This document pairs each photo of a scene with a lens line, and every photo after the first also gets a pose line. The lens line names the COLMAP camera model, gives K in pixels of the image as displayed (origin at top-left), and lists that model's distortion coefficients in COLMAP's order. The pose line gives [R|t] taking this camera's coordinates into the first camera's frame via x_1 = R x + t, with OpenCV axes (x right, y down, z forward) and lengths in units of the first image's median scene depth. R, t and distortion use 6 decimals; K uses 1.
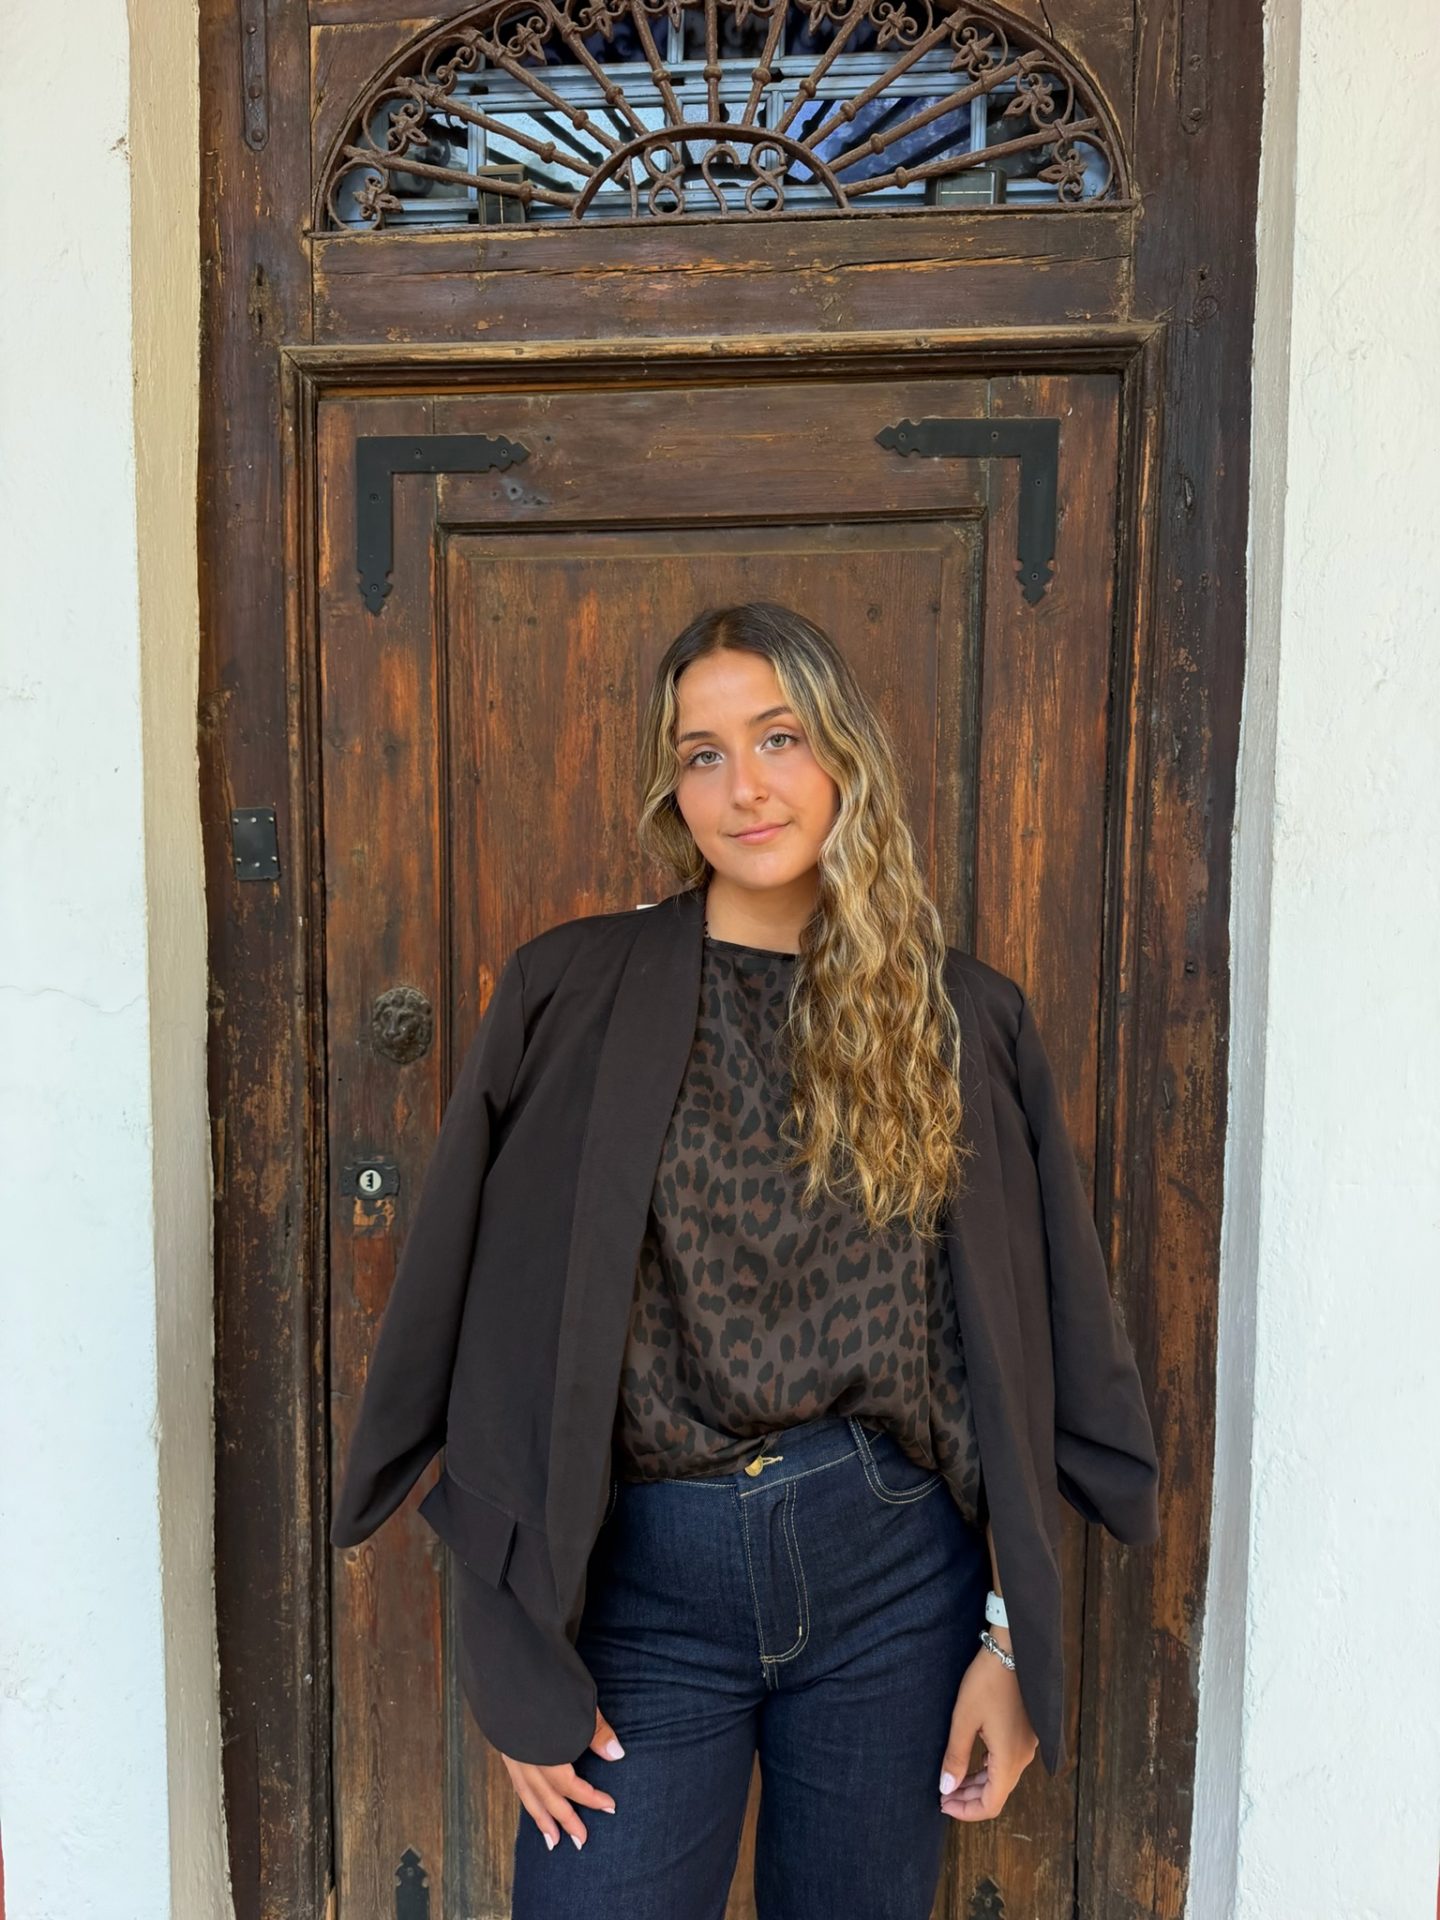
lens RADIAL K [[1345.9, 0, 731.9], [0, 1345.9, 962.3], [0, 0, 1]] dist [0.001865, -0.028145]
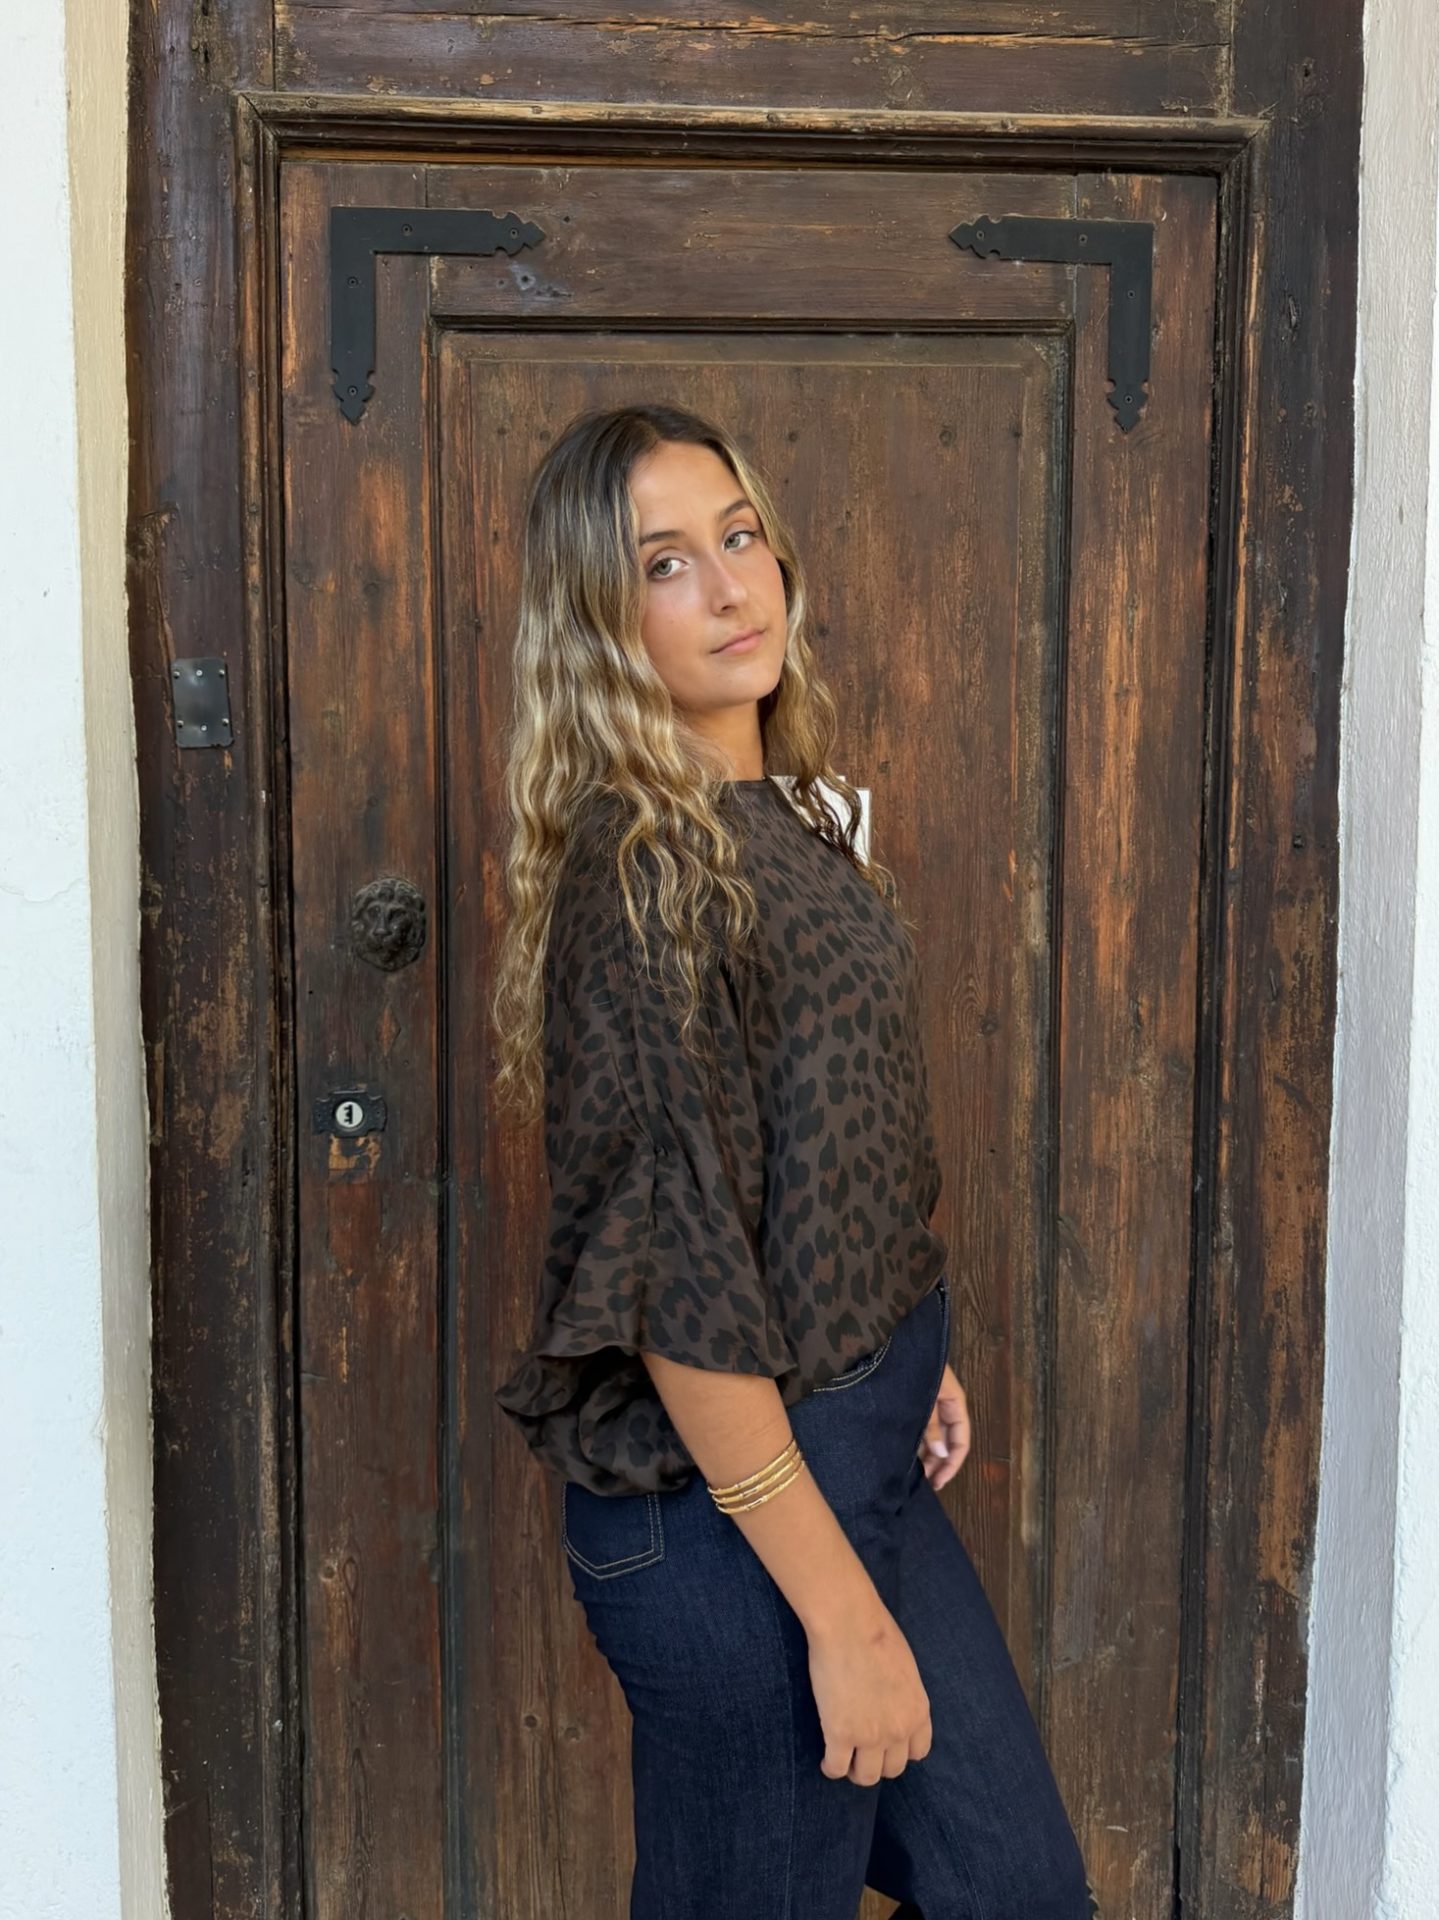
lens RADIAL K [[1411.8, 0, 726.9], [0, 1411.8, 933.4], [0, 0, 1]] dist [-0.006053, -0.017534]
pose [[0.990184, -0.015836, 0.138870, -0.165403], [0.016288, 0.999865, -0.002120, 0.059871], [-0.138818, 0.004361, 0.990308, 0.116746]]
